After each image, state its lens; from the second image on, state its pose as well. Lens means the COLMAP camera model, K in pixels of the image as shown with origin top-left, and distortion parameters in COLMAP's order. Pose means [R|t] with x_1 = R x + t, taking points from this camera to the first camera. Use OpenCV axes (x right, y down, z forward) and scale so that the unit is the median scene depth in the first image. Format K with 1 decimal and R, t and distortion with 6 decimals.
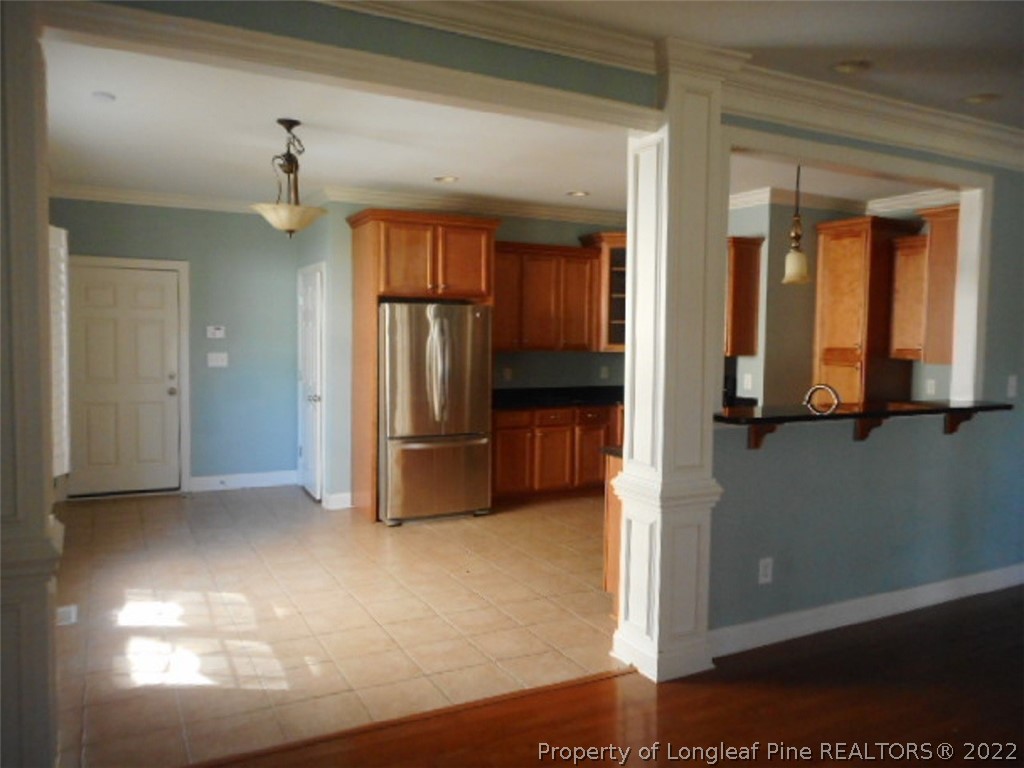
lens RADIAL K [[770.2, 0, 511.3], [0, 770.2, 384.5], [0, 0, 1]] dist [-0.010988, 0.009969]
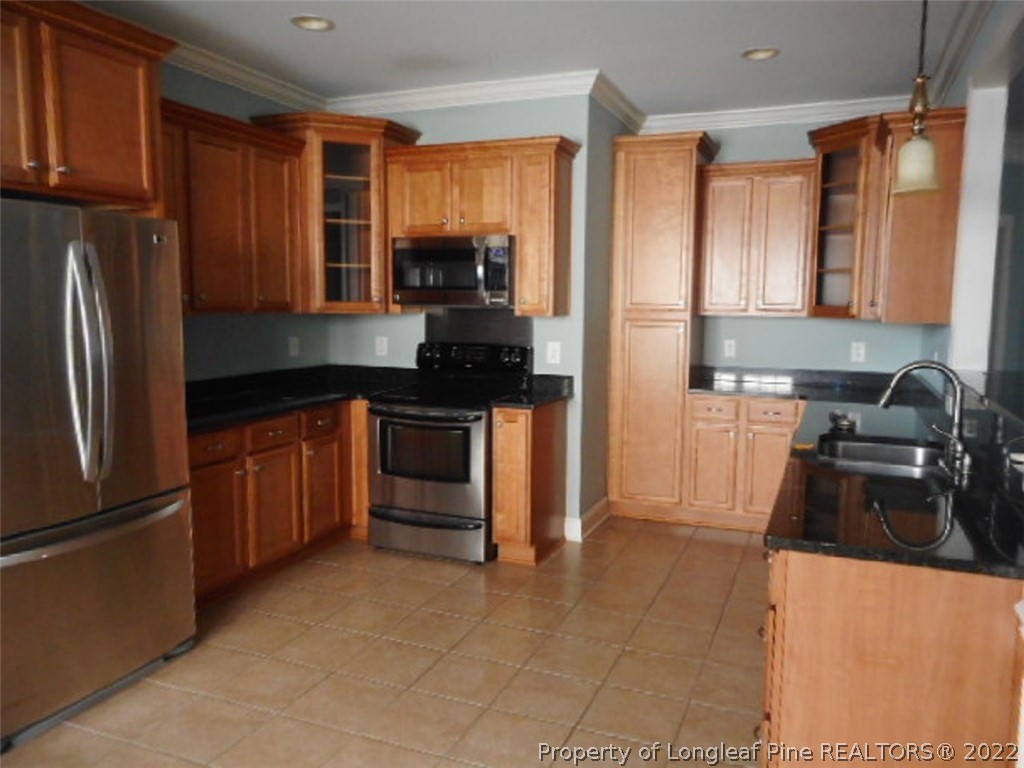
lens RADIAL K [[770.2, 0, 513.7], [0, 770.2, 381.3], [0, 0, 1]] dist [-0.010988, 0.009969]
pose [[0.768944, -0.073322, 0.635097, -0.162503], [0.040106, 0.996977, 0.066542, -0.024756], [-0.638057, -0.025696, 0.769561, 0.465879]]
